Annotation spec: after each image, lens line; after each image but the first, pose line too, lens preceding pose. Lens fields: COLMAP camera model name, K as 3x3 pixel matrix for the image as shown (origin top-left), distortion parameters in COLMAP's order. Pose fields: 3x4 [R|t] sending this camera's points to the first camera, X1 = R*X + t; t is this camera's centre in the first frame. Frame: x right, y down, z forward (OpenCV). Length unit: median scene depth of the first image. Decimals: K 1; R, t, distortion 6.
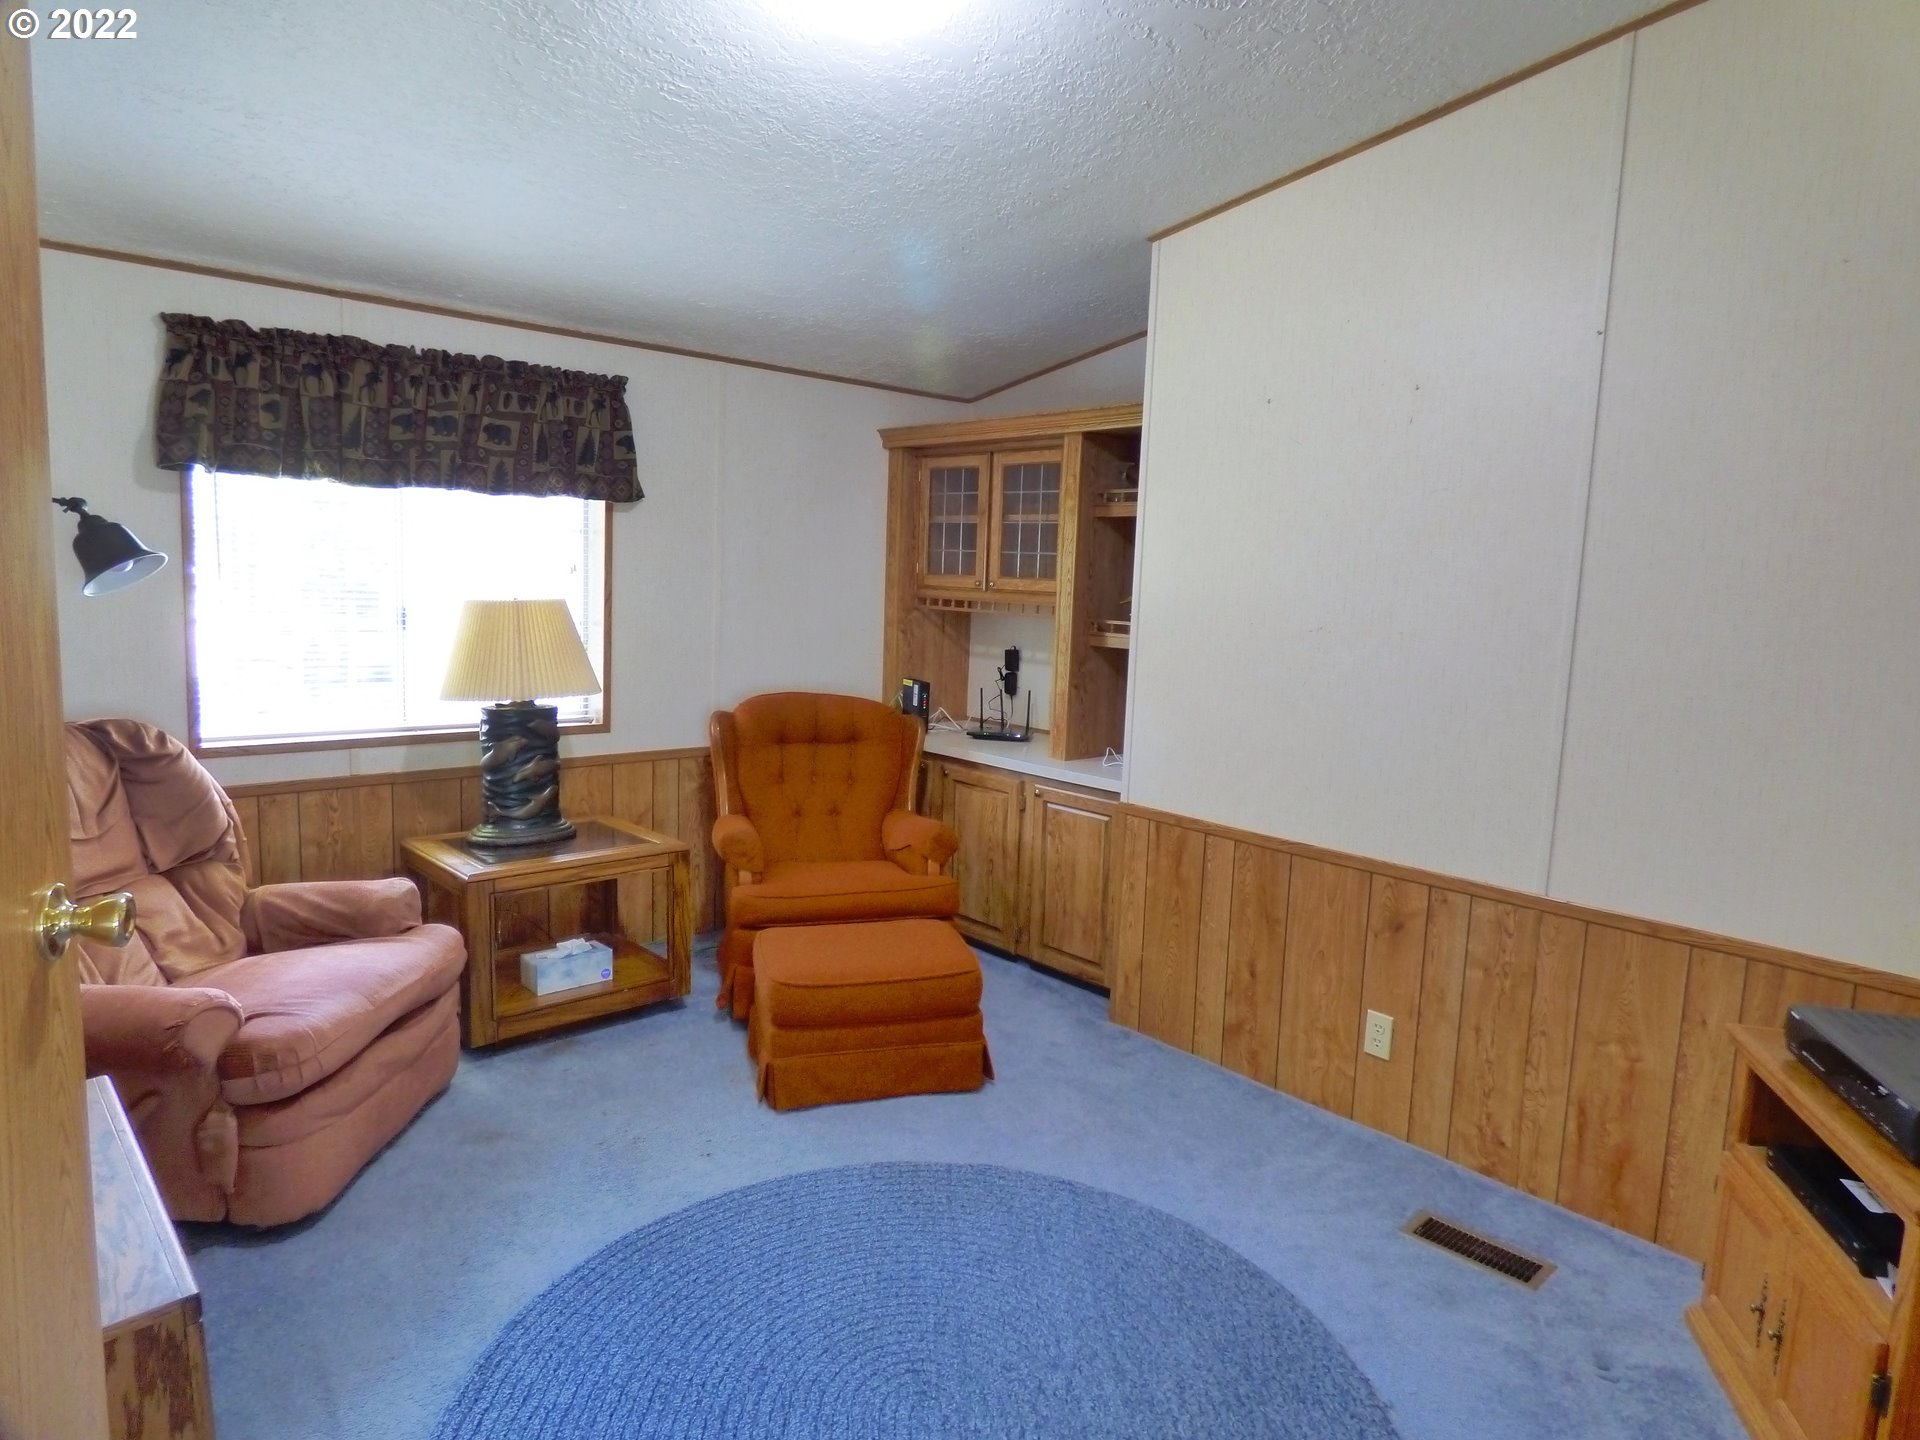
lens RADIAL K [[1165.0, 0, 948.2], [0, 1165.0, 726.8], [0, 0, 1]] dist [-0.004399, -0.002629]
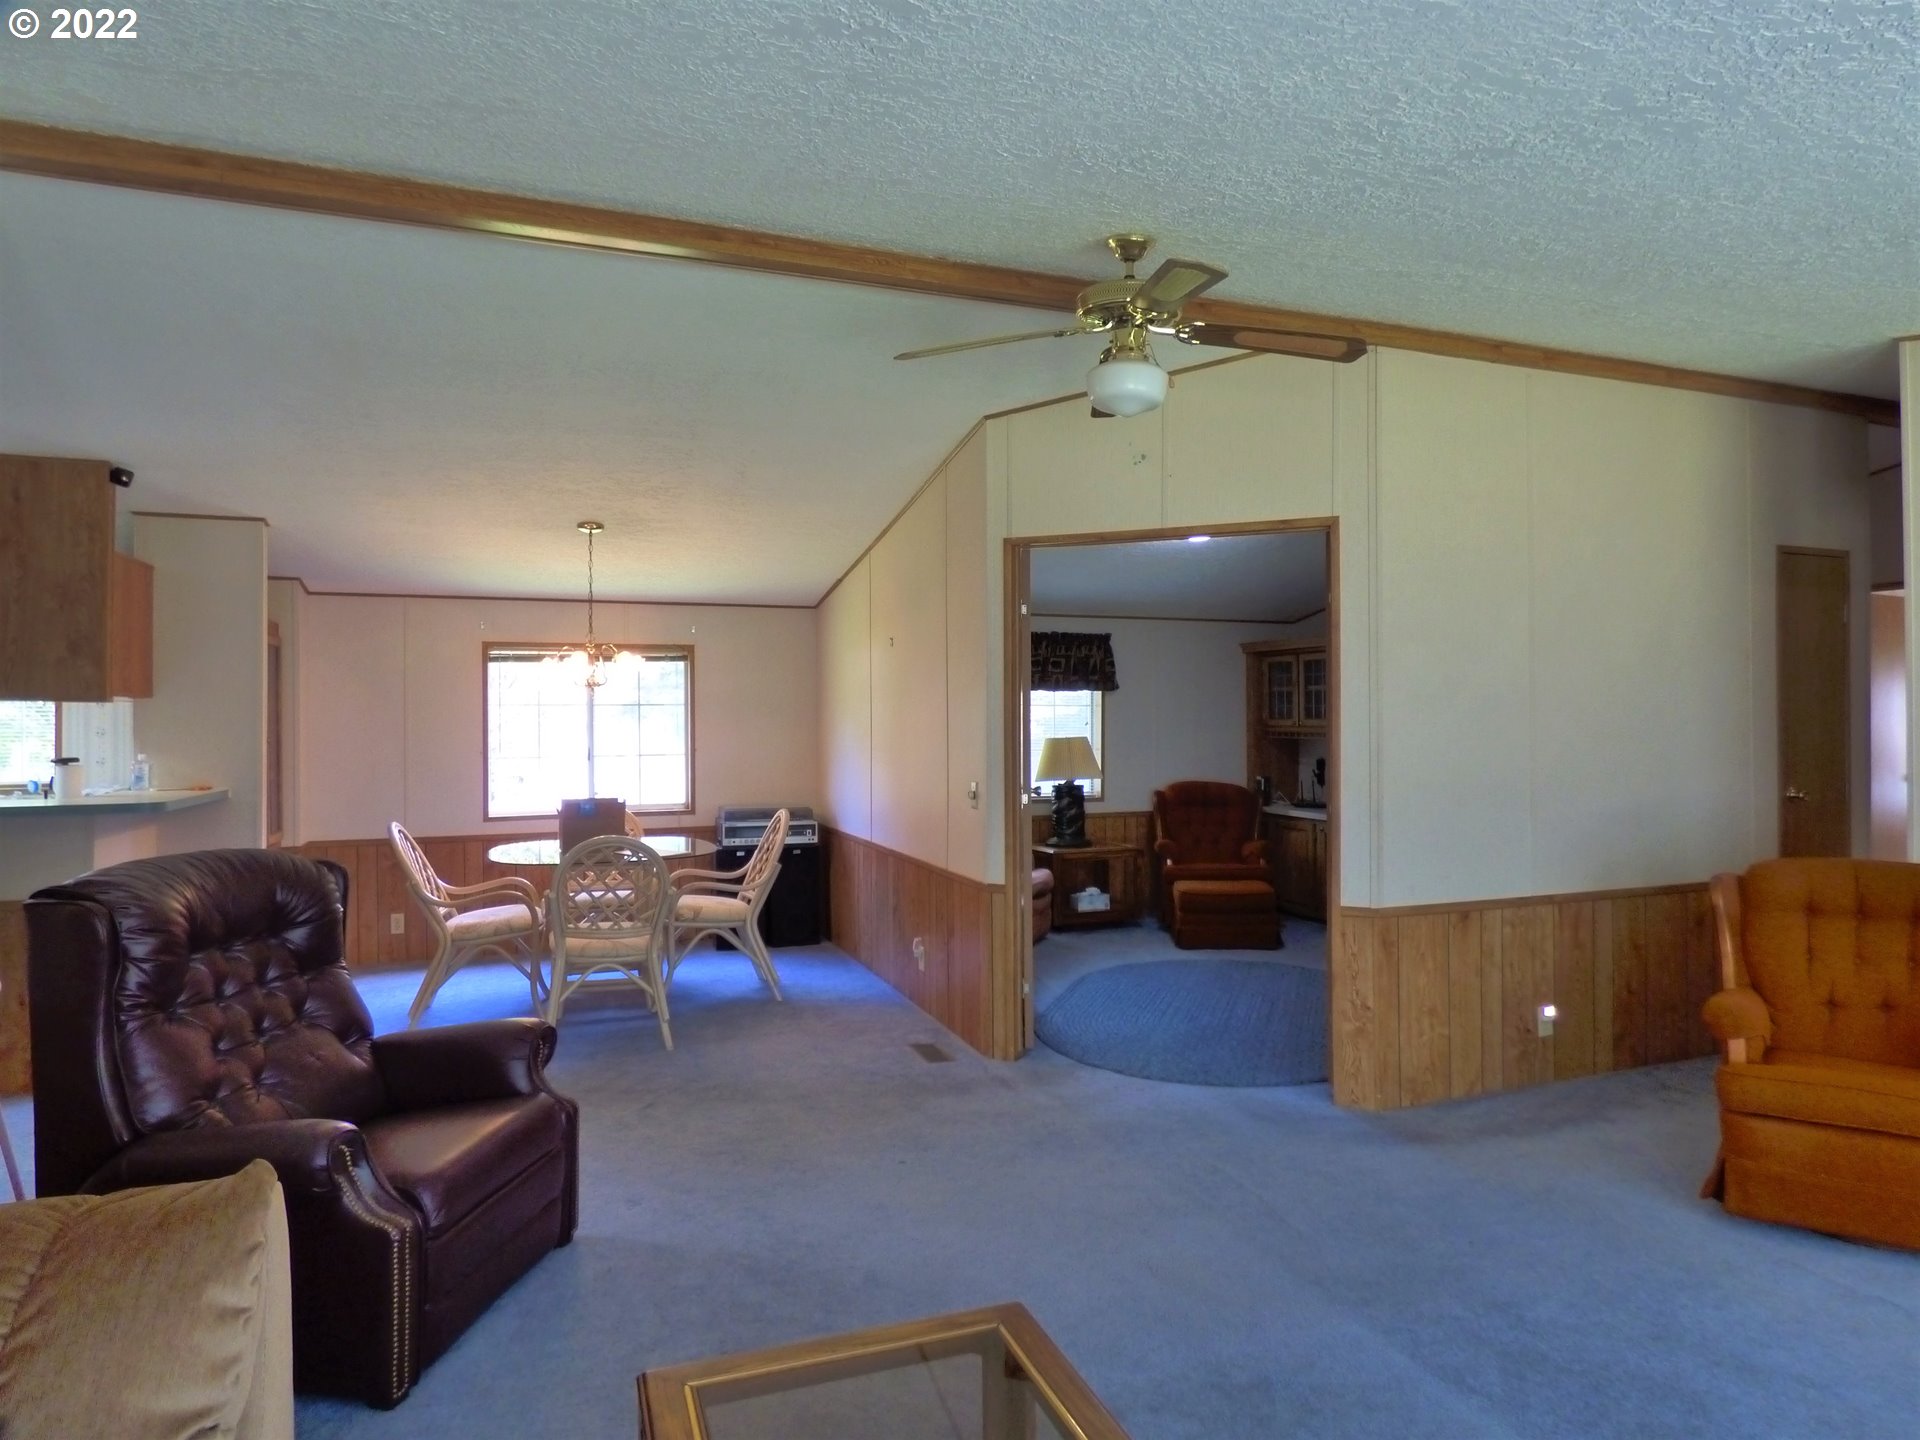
lens RADIAL K [[1165.0, 0, 961.7], [0, 1165.0, 715.6], [0, 0, 1]] dist [-0.004399, -0.002629]
pose [[0.933922, -0.041563, -0.355051, 0.211553], [-0.008165, 0.990479, -0.137425, 0.139220], [0.357383, 0.131243, 0.924691, -1.011332]]
